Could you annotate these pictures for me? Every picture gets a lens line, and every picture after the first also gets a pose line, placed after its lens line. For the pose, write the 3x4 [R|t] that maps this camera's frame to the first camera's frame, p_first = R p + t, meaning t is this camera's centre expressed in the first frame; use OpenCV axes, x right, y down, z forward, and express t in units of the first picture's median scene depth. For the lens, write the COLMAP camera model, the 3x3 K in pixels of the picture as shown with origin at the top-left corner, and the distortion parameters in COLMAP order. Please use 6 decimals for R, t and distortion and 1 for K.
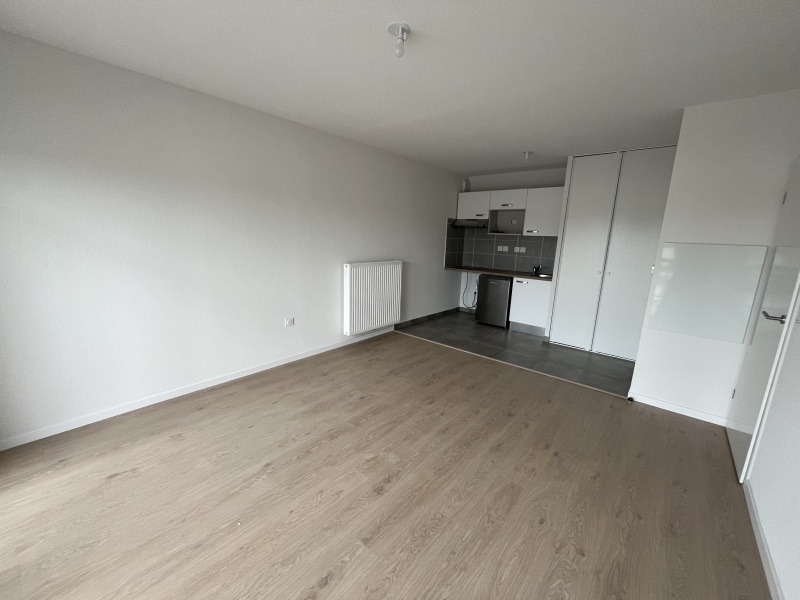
lens RADIAL K [[324.6, 0, 398.8], [0, 324.6, 302.4], [0, 0, 1]] dist [-0.002435, -0.000178]
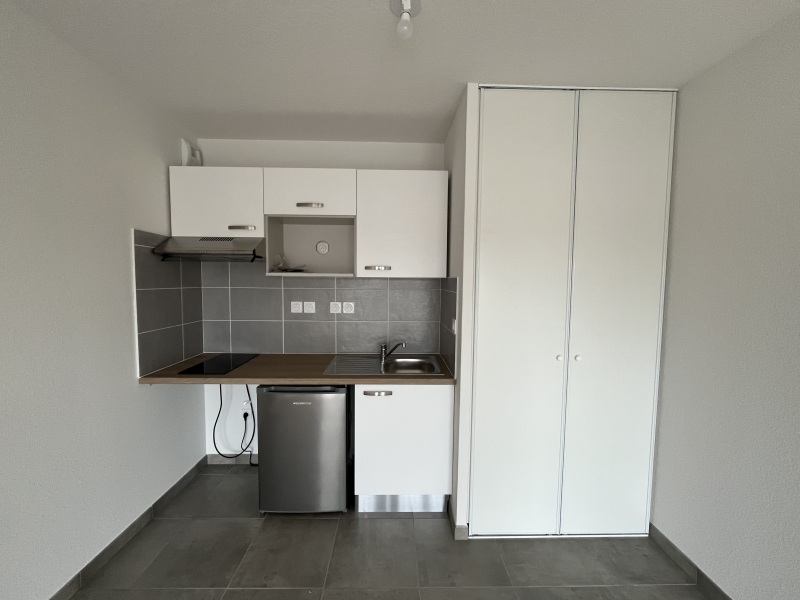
lens RADIAL K [[324.6, 0, 398.8], [0, 324.6, 302.4], [0, 0, 1]] dist [-0.002435, -0.000178]
pose [[0.751572, -0.069273, 0.656004, 0.132376], [0.149581, 0.986463, -0.067203, -0.125568], [-0.642468, 0.148634, 0.751760, 0.597069]]
